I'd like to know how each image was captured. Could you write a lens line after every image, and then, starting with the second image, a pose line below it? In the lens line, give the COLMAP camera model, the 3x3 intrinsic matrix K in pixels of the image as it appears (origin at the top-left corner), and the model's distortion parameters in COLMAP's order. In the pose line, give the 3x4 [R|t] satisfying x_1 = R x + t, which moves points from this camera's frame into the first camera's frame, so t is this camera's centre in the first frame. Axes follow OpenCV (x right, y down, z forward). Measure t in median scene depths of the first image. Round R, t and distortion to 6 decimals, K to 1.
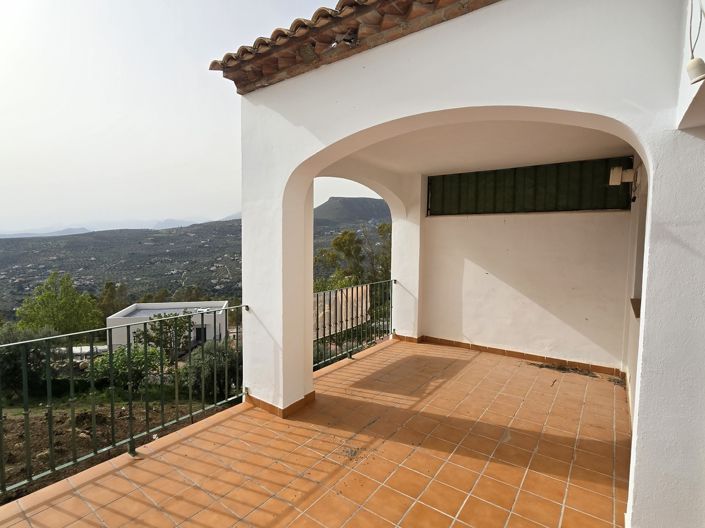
lens RADIAL K [[360.5, 0, 348.5], [0, 360.5, 263.1], [0, 0, 1]] dist [-0.000518, -0.001435]
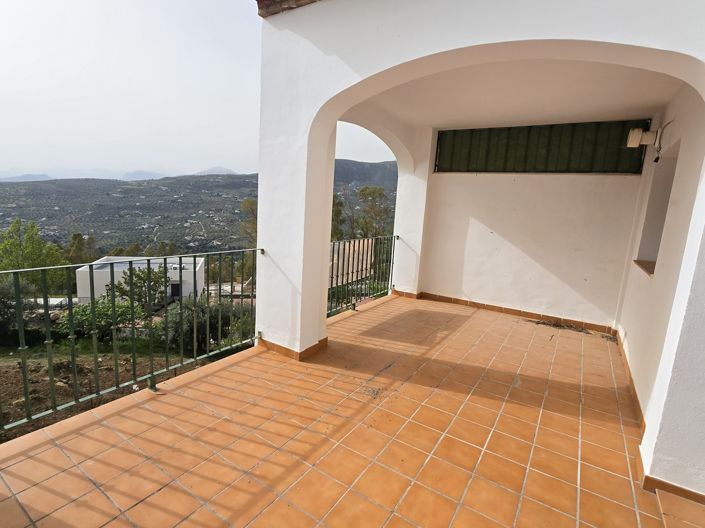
lens RADIAL K [[360.5, 0, 348.5], [0, 360.5, 263.8], [0, 0, 1]] dist [-0.000518, -0.001435]
pose [[0.996981, 0.041947, 0.065336, -0.092330], [-0.048390, 0.993772, 0.100376, 0.039891], [-0.060719, -0.103235, 0.992802, 0.015582]]
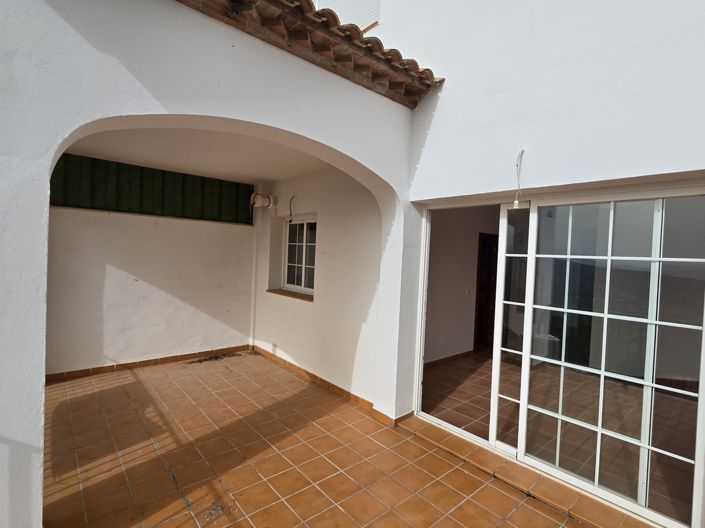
lens RADIAL K [[360.5, 0, 354.7], [0, 360.5, 260.6], [0, 0, 1]] dist [-0.000518, -0.001435]
pose [[0.203707, -0.019317, 0.978841, -0.452051], [0.023096, 0.999622, 0.014920, -0.024200], [-0.978759, 0.019568, 0.204076, 0.335849]]
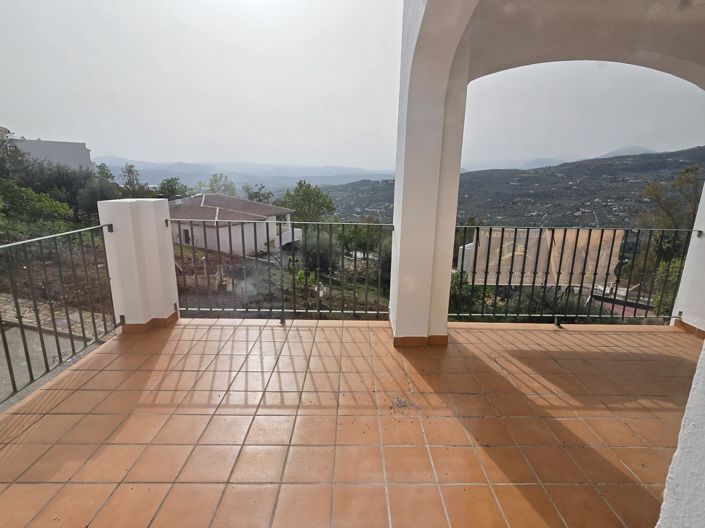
lens RADIAL K [[360.5, 0, 352.3], [0, 360.5, 266.3], [0, 0, 1]] dist [-0.000518, -0.001435]
pose [[0.604290, 0.201169, -0.770951, 0.334656], [-0.068518, 0.977138, 0.201265, 0.031673], [0.793813, -0.068798, 0.604258, 0.269336]]
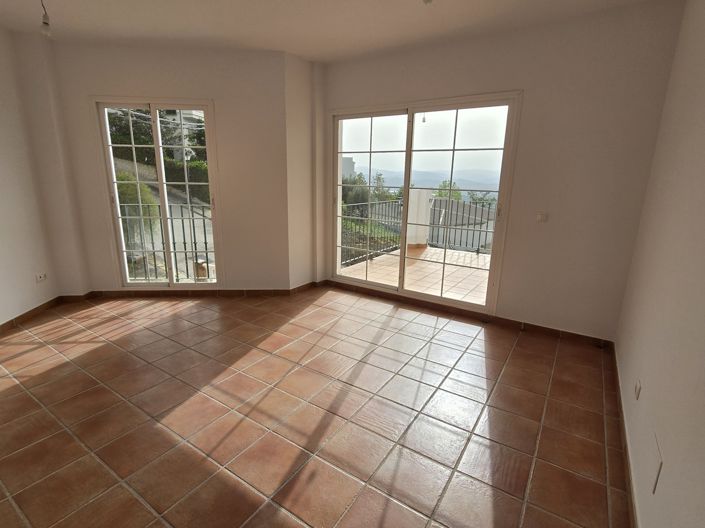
lens RADIAL K [[360.5, 0, 350.6], [0, 360.5, 264.2], [0, 0, 1]] dist [-0.000518, -0.001435]
pose [[0.048472, 0.228014, -0.972450, 0.473996], [-0.084183, 0.971063, 0.223493, 0.035565], [0.995271, 0.071031, 0.066264, 0.219545]]
